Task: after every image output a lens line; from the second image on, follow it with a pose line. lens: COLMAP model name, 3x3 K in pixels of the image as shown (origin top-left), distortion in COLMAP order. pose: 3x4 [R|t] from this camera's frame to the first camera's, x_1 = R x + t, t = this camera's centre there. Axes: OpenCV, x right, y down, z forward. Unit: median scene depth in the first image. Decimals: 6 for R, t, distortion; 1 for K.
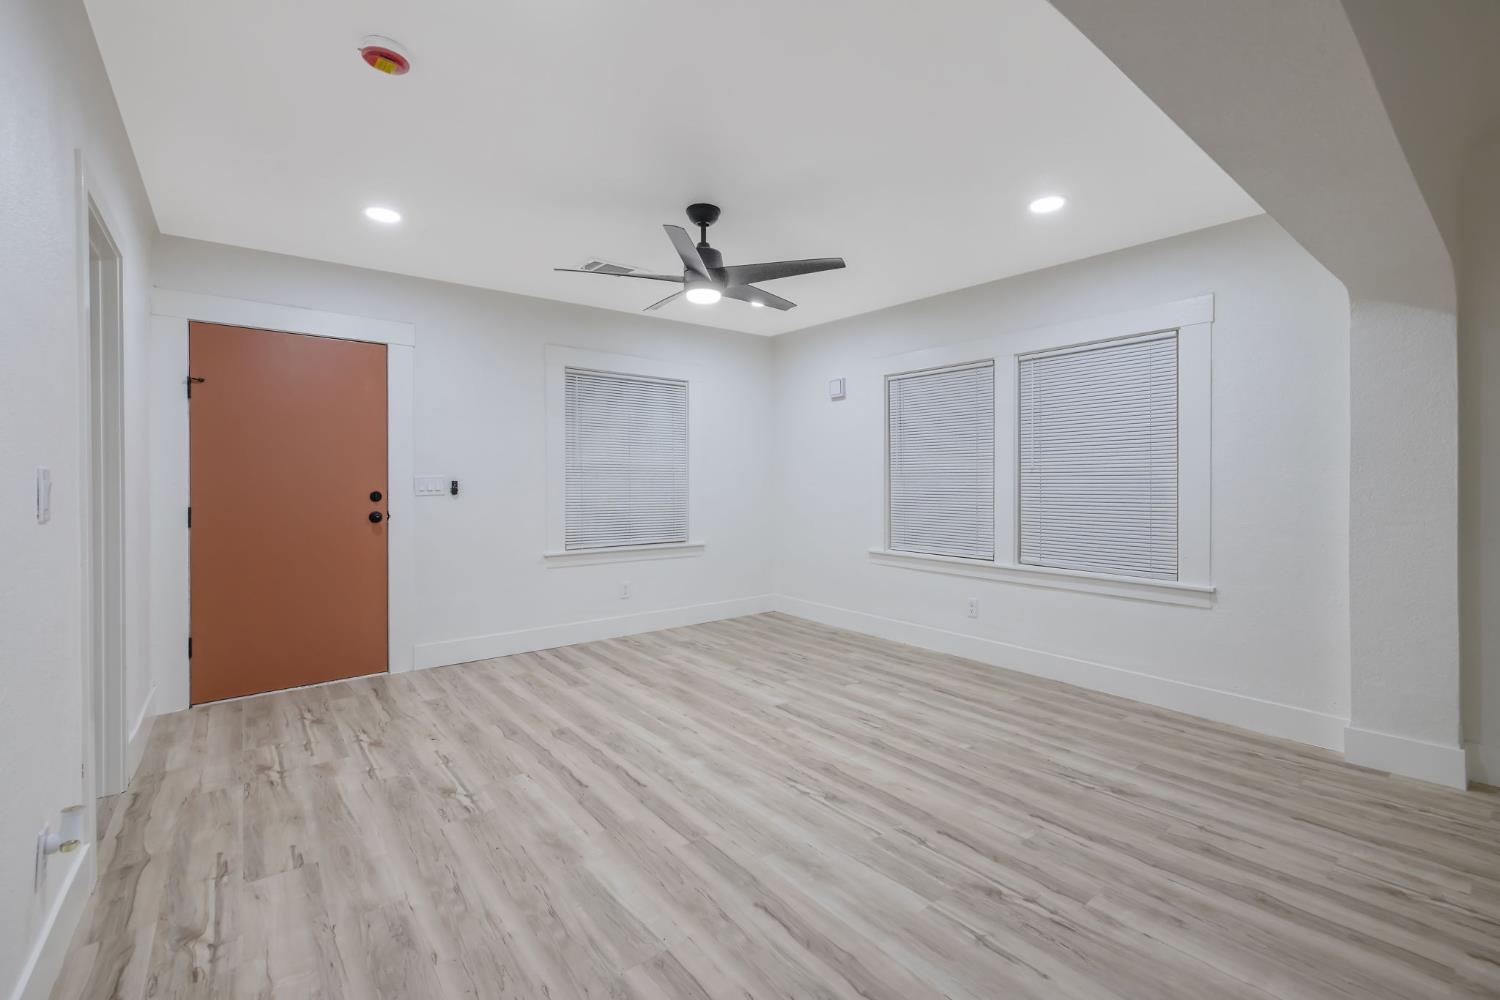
lens RADIAL K [[641.2, 0, 743.4], [0, 641.2, 462.0], [0, 0, 1]] dist [0.000770, 0.000037]
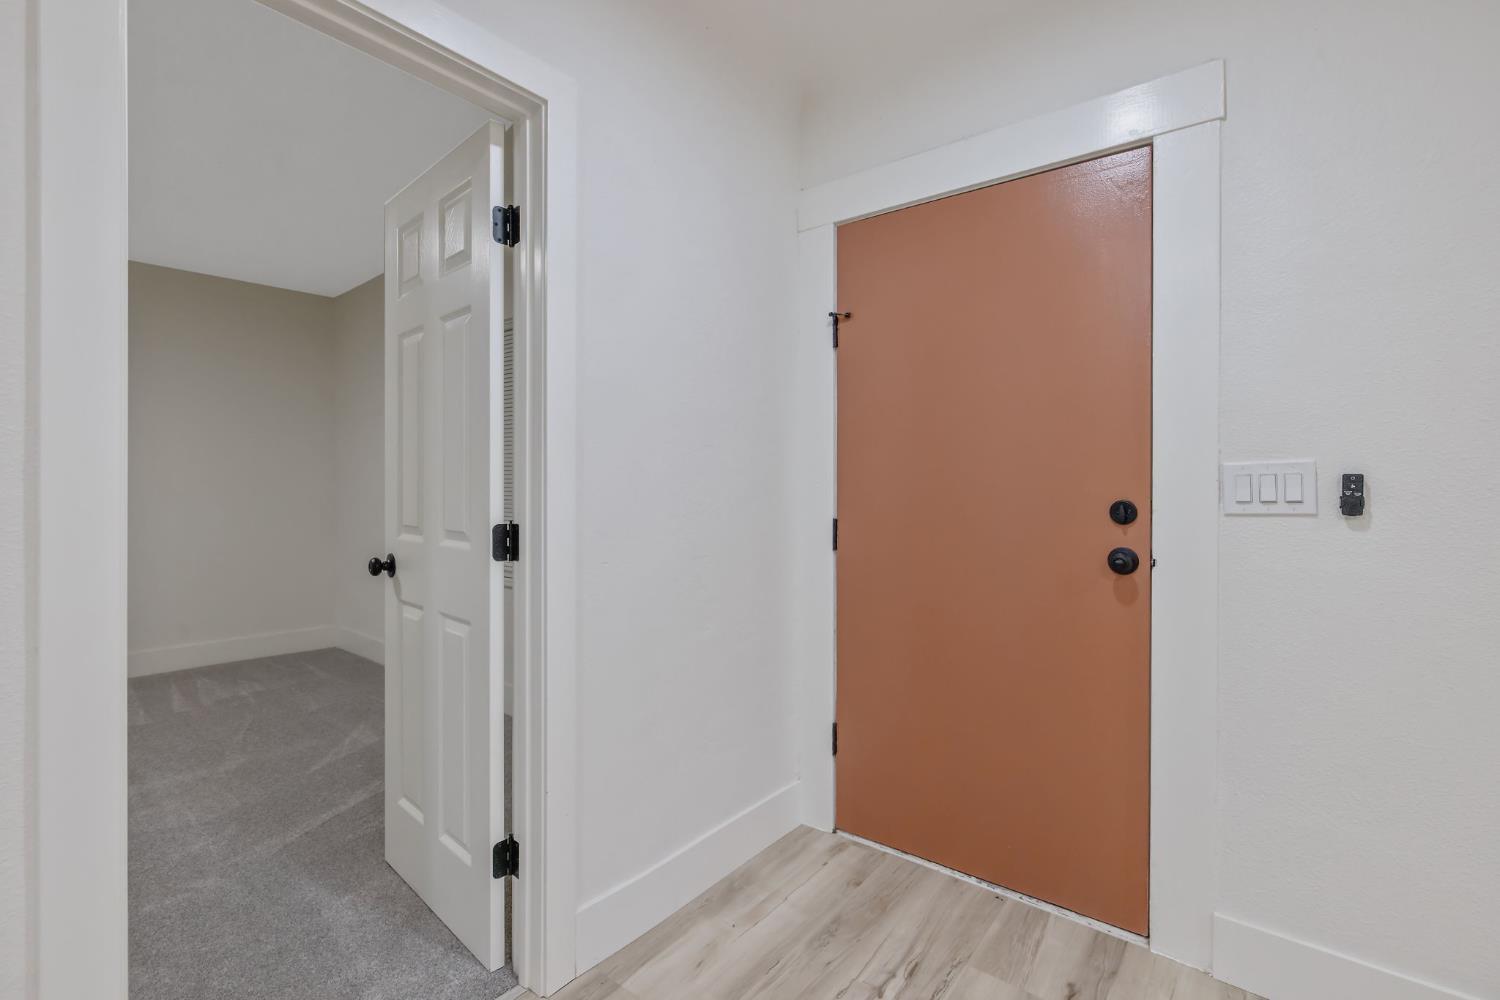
lens RADIAL K [[674.0, 0, 754.8], [0, 674.0, 480.7], [0, 0, 1]] dist [-0.003979, 0.000221]
pose [[0.229879, 0.001833, -0.973217, -0.224560], [0.029293, 0.999532, 0.008802, 0.025088], [0.972778, -0.030532, 0.229718, 0.767820]]
